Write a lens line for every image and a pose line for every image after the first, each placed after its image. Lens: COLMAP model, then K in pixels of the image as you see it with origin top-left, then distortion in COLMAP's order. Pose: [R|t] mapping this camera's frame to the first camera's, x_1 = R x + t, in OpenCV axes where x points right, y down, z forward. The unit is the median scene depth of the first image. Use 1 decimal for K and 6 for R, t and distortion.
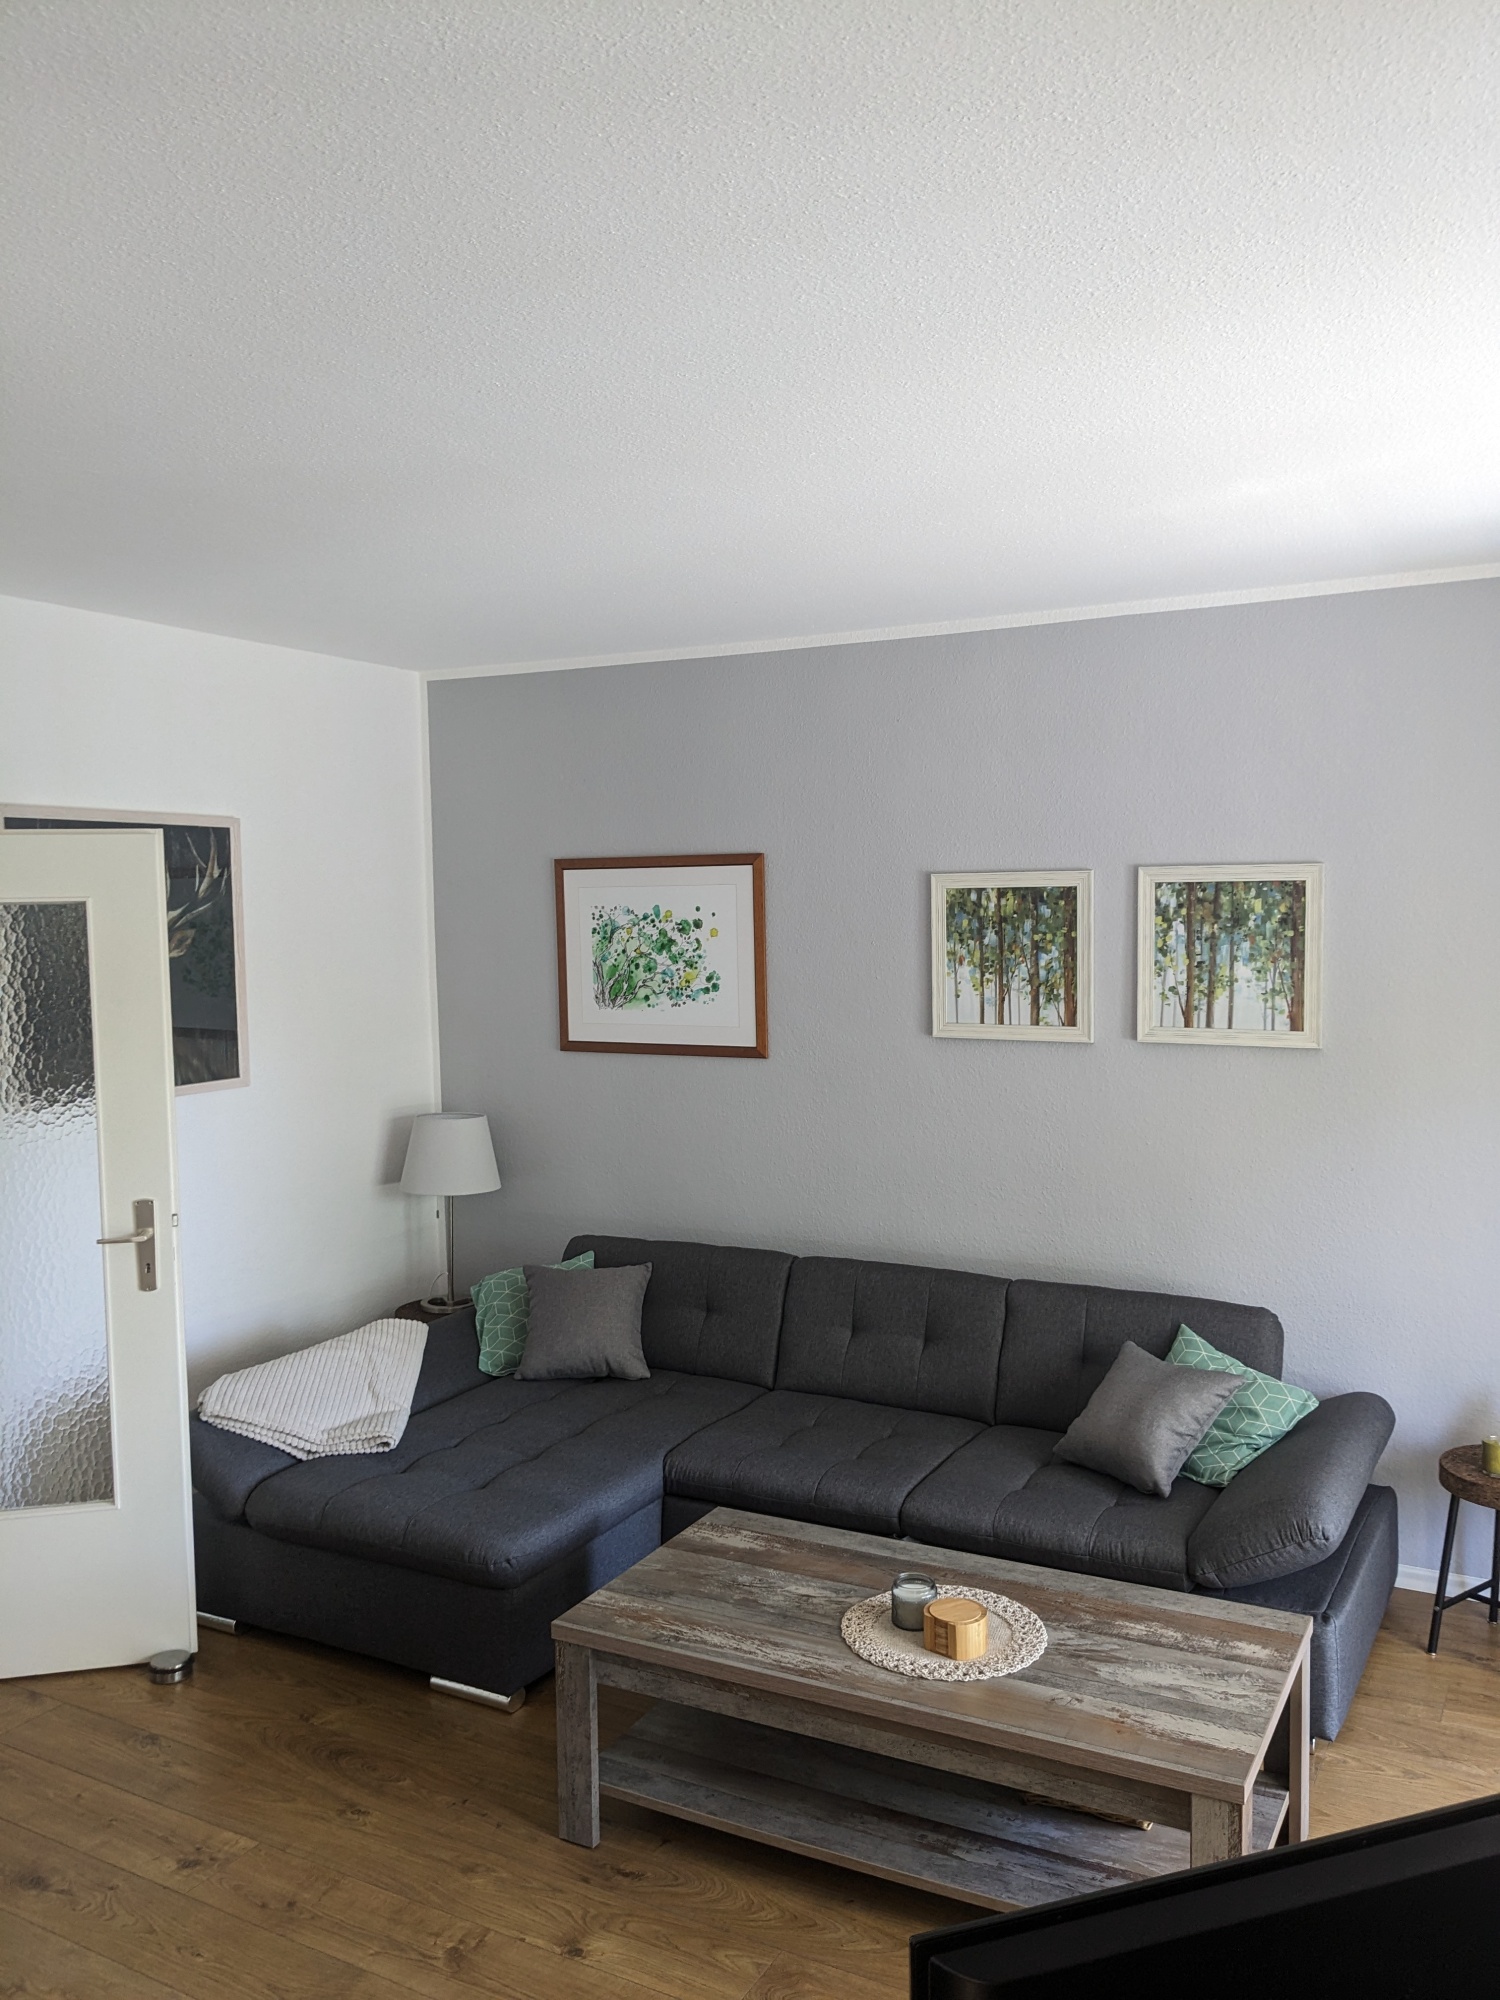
lens RADIAL K [[1569.2, 0, 781.6], [0, 1569.2, 1009.2], [0, 0, 1]] dist [0.099374, -0.211085]
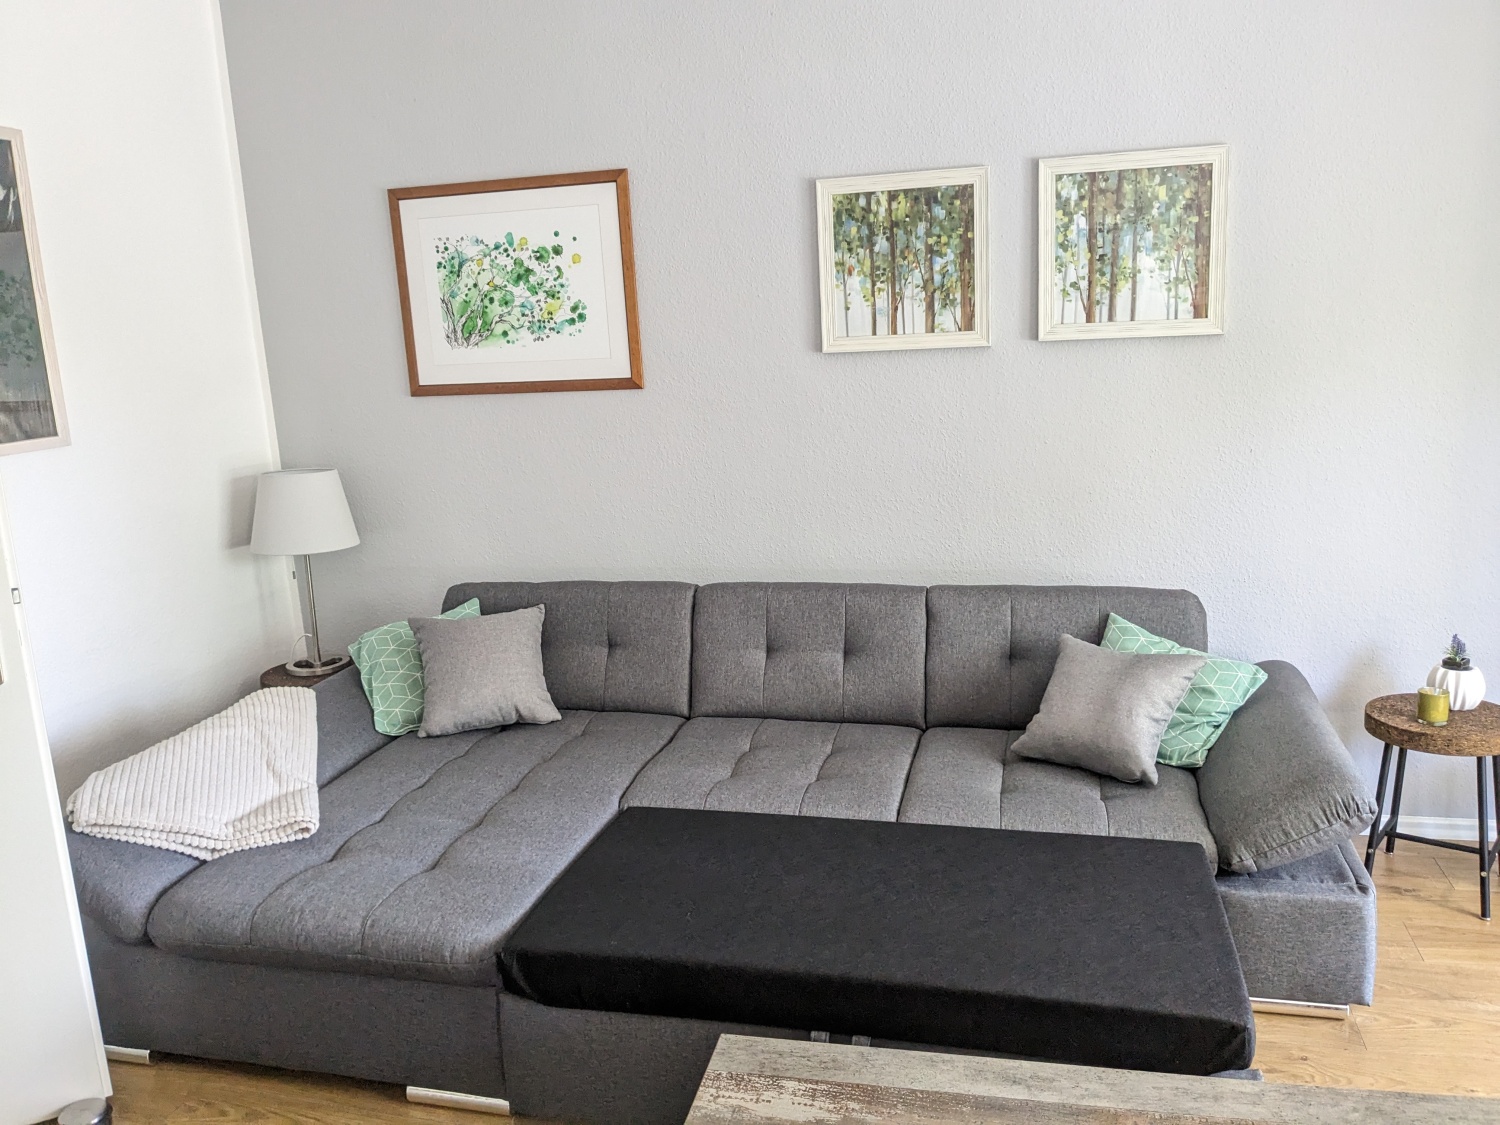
lens RADIAL K [[1182.8, 0, 742.8], [0, 1182.8, 554.0], [0, 0, 1]] dist [0.053483, -0.109408]
pose [[0.973802, -0.081681, 0.212222, -0.126531], [0.054292, 0.989785, 0.131828, 0.044196], [-0.220822, -0.116852, 0.968289, 0.291816]]
